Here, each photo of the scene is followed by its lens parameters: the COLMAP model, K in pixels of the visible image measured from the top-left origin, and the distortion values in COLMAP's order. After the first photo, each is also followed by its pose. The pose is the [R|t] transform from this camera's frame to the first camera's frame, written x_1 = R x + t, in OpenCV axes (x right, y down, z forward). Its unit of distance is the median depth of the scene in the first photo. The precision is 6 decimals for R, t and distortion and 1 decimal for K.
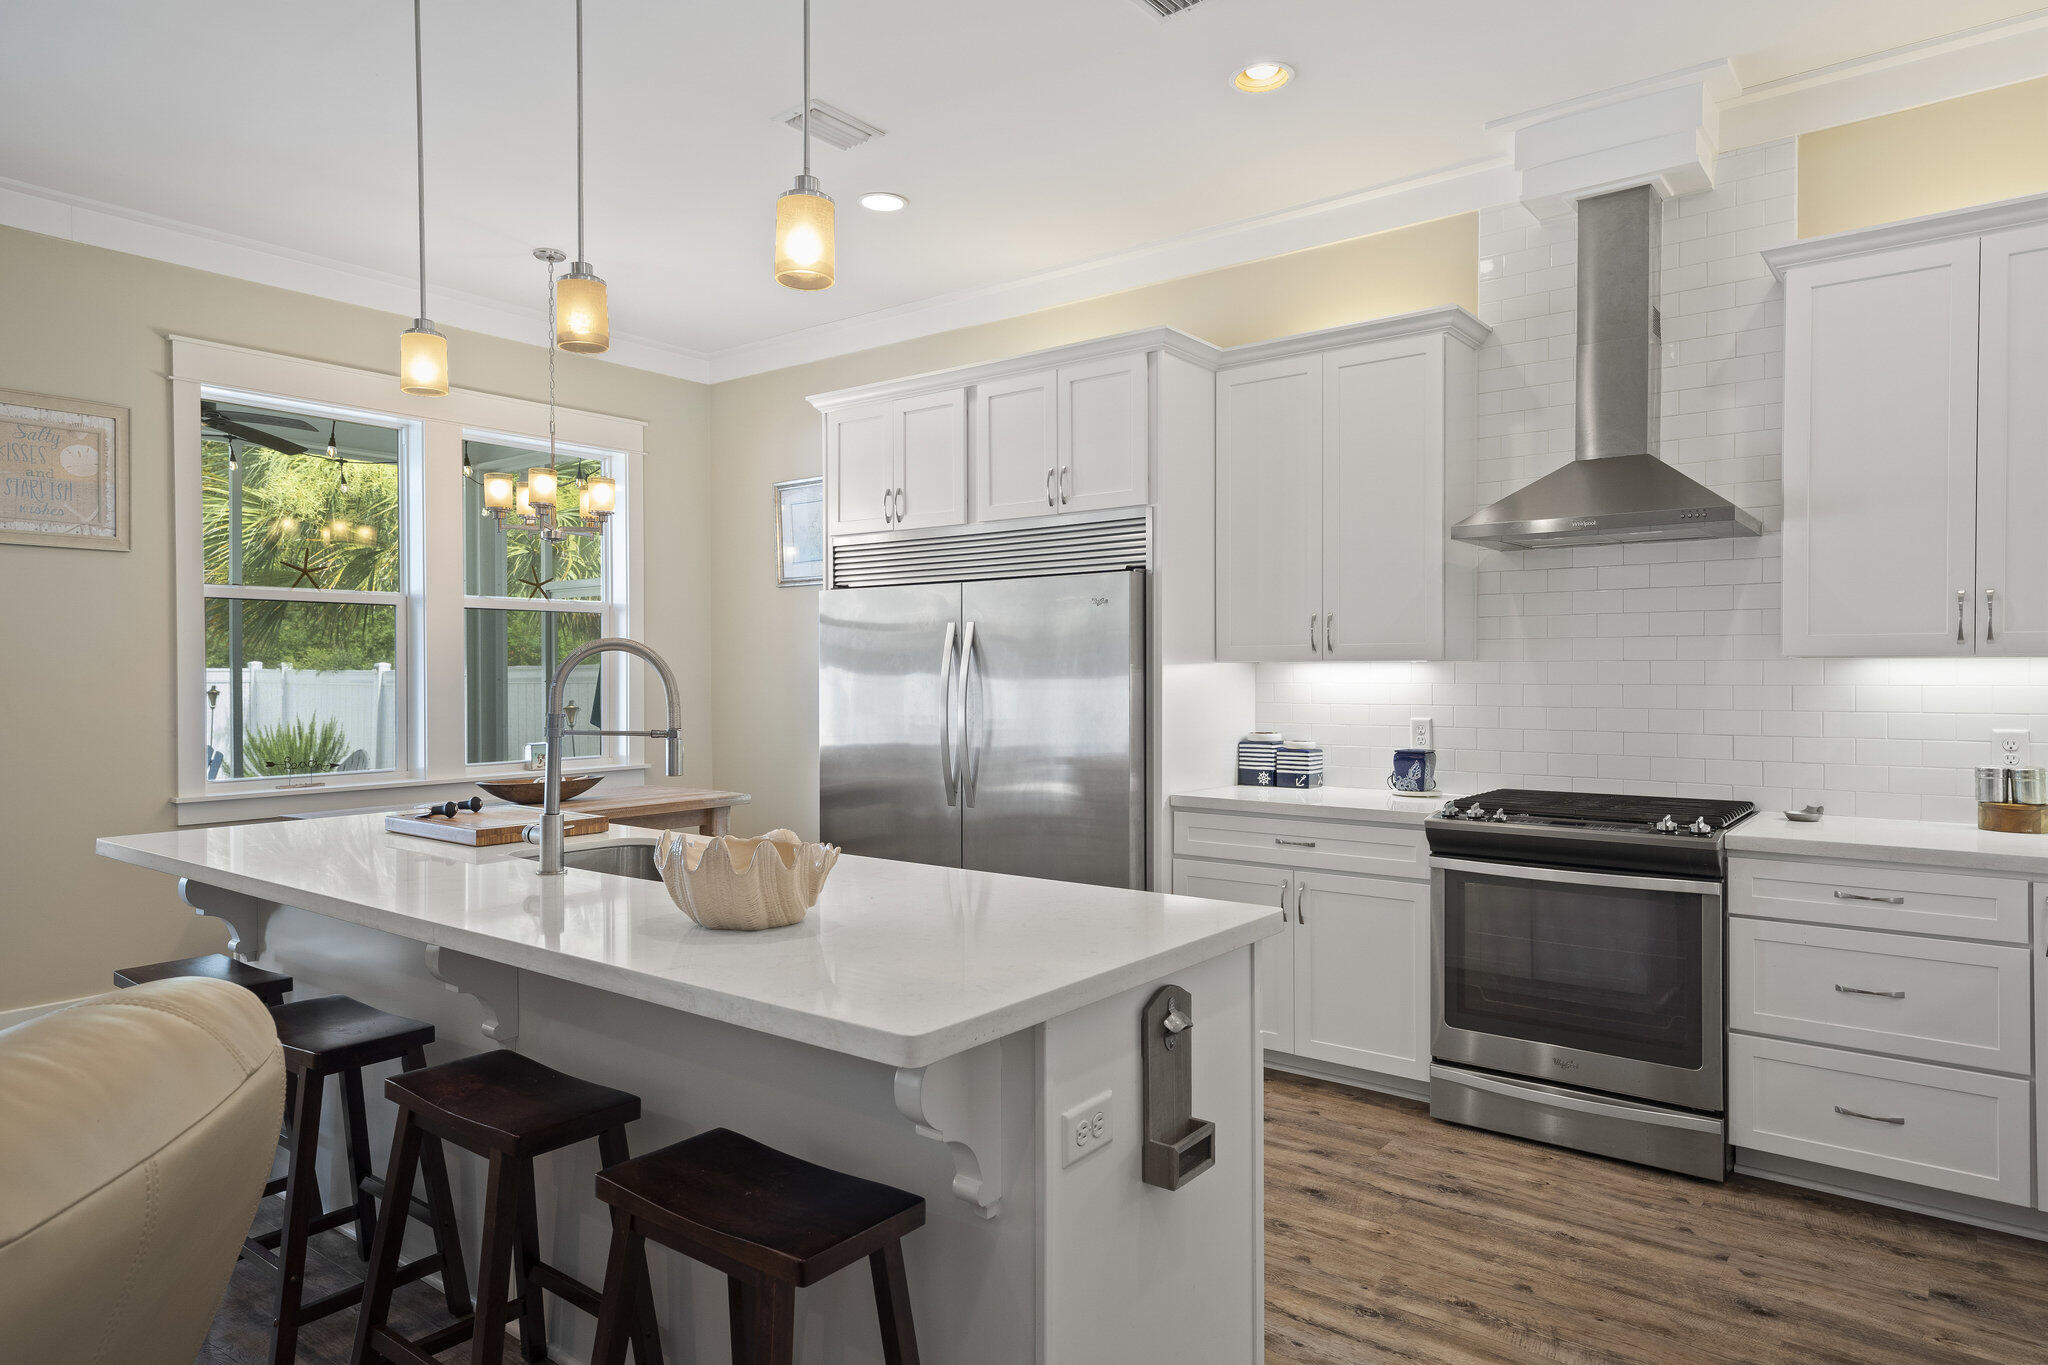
lens RADIAL K [[1230.2, 0, 1024.0], [0, 1230.2, 682.5], [0, 0, 1]] dist [0.032336, -0.020421]
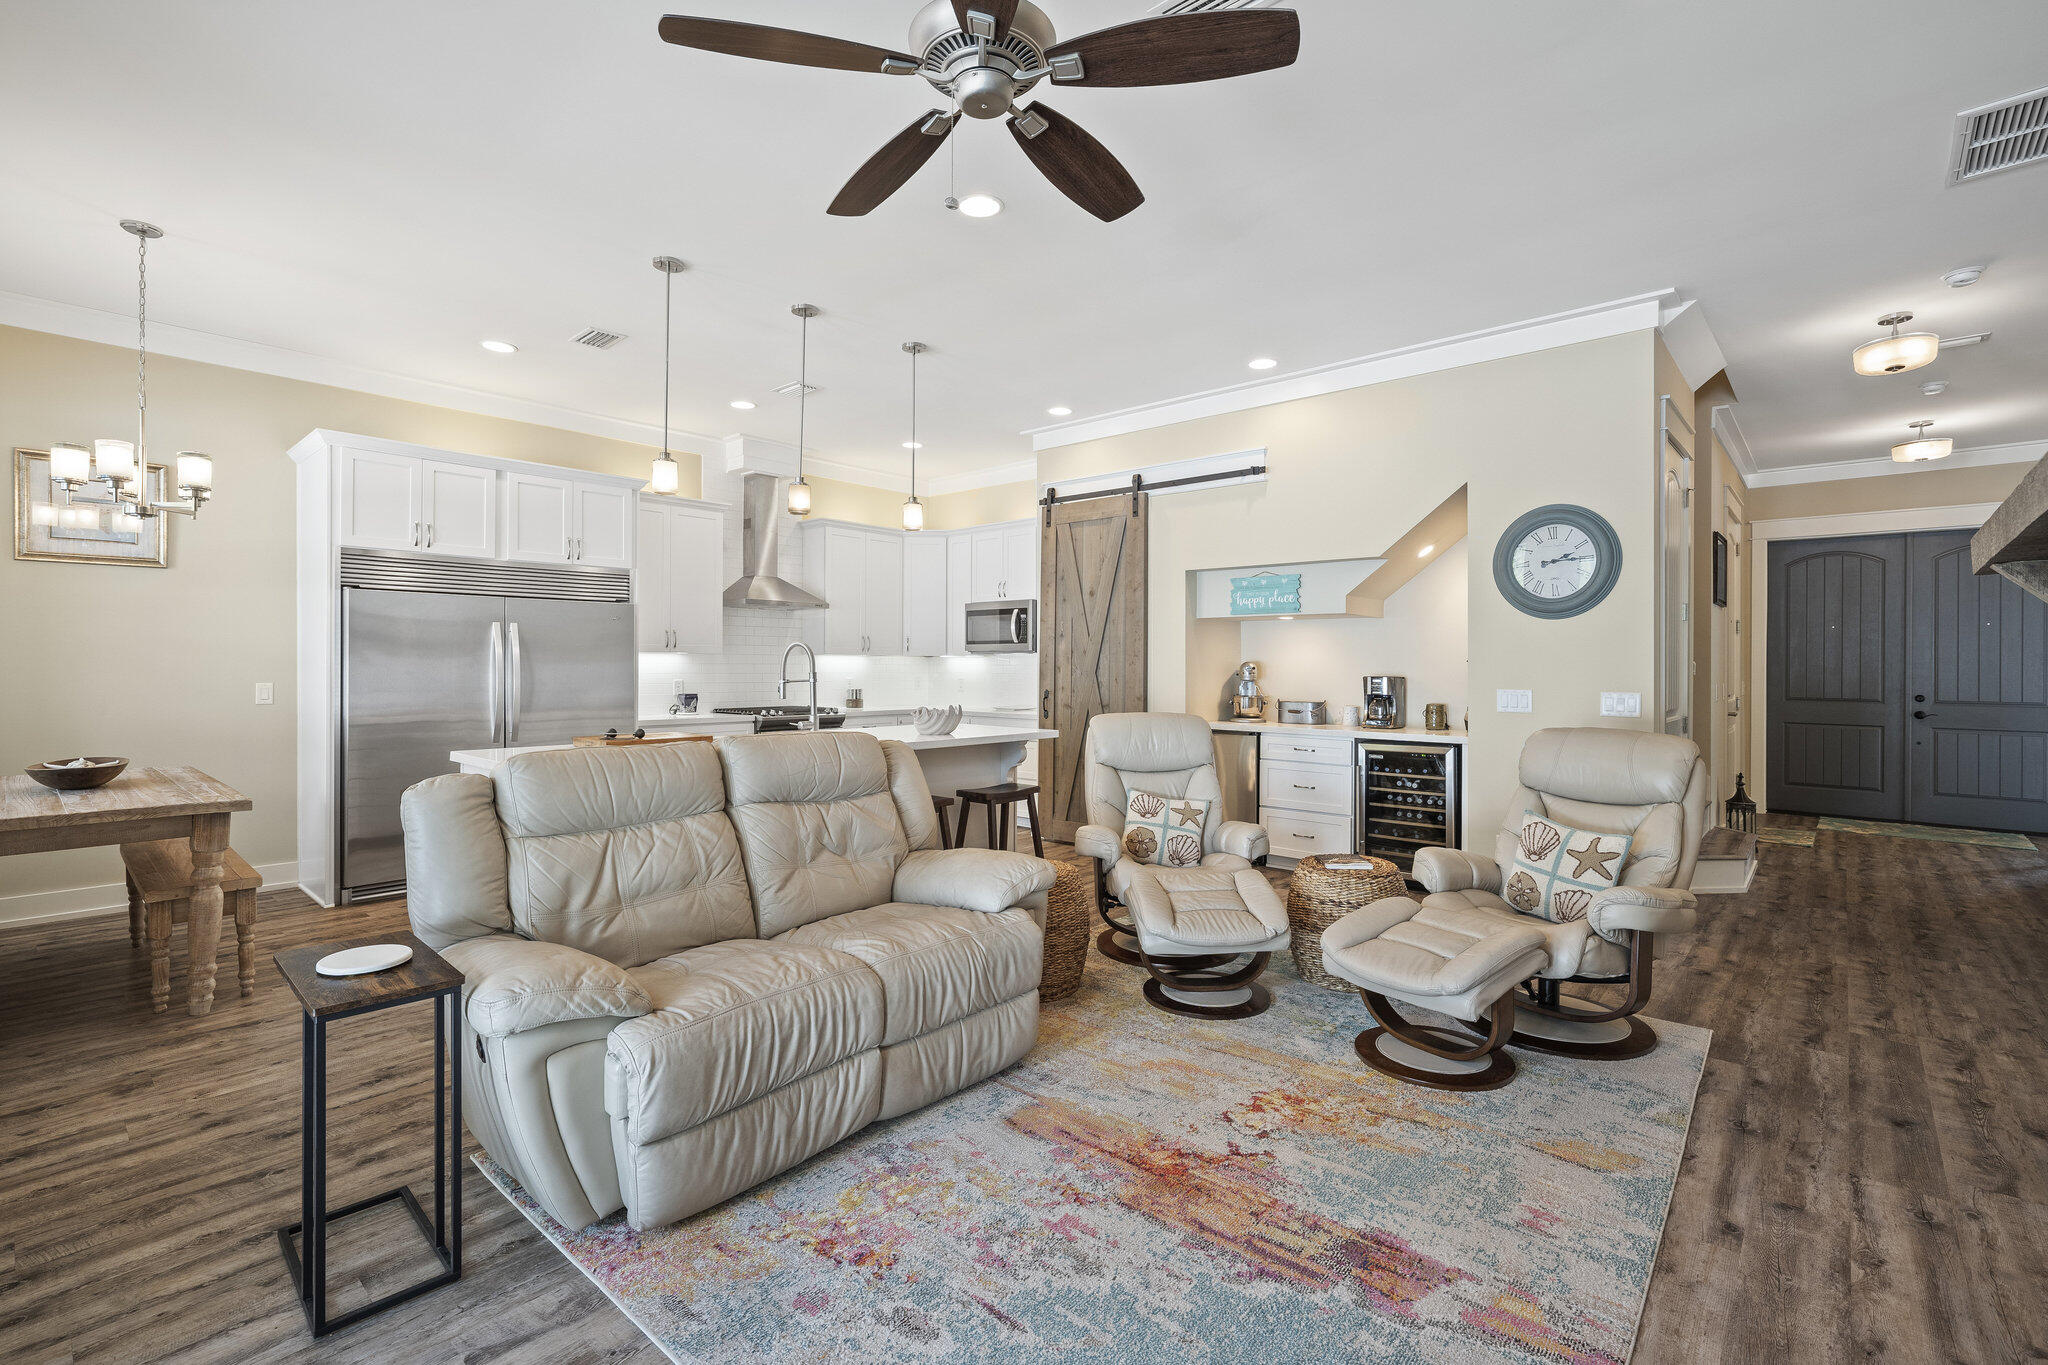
lens RADIAL K [[931.4, 0, 1026.3], [0, 931.4, 666.1], [0, 0, 1]] dist [-0.003309, 0.000994]
pose [[0.060554, 0.000833, 0.998165, -1.337201], [0.002959, 0.999995, -0.001014, 0.010777], [-0.998161, 0.003015, 0.060551, 0.306587]]
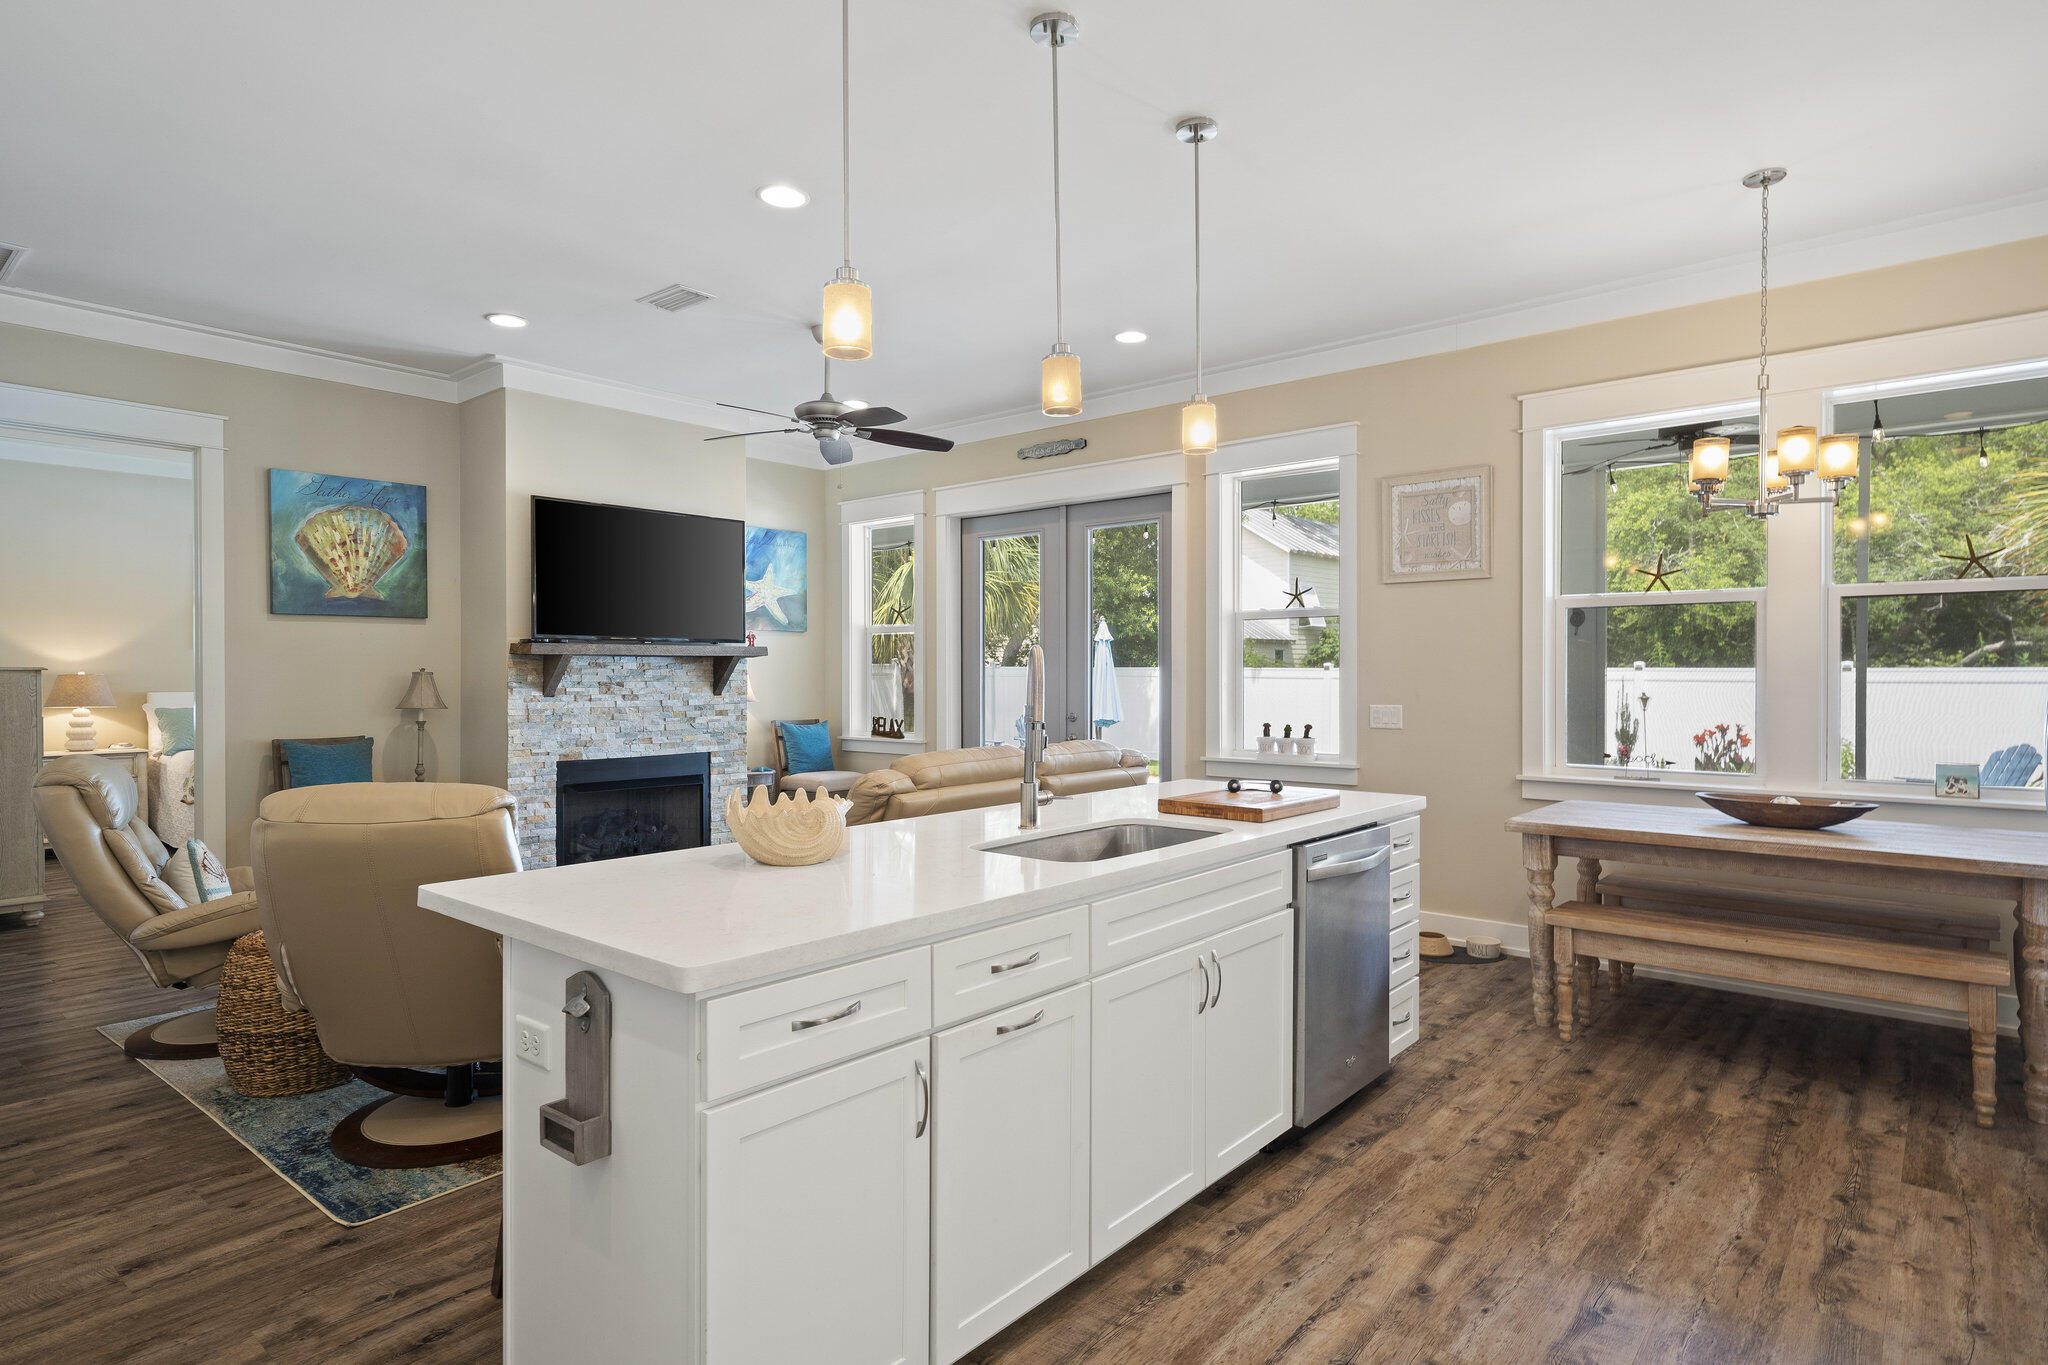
lens RADIAL K [[1080.8, 0, 1024.0], [0, 1080.8, 682.5], [0, 0, 1]] dist [0.006903, 0.003584]
pose [[-0.038268, 0.009980, -0.999218, 0.475355], [-0.006525, 0.999926, 0.010237, -0.006415], [0.999246, 0.006911, -0.038200, 0.653333]]
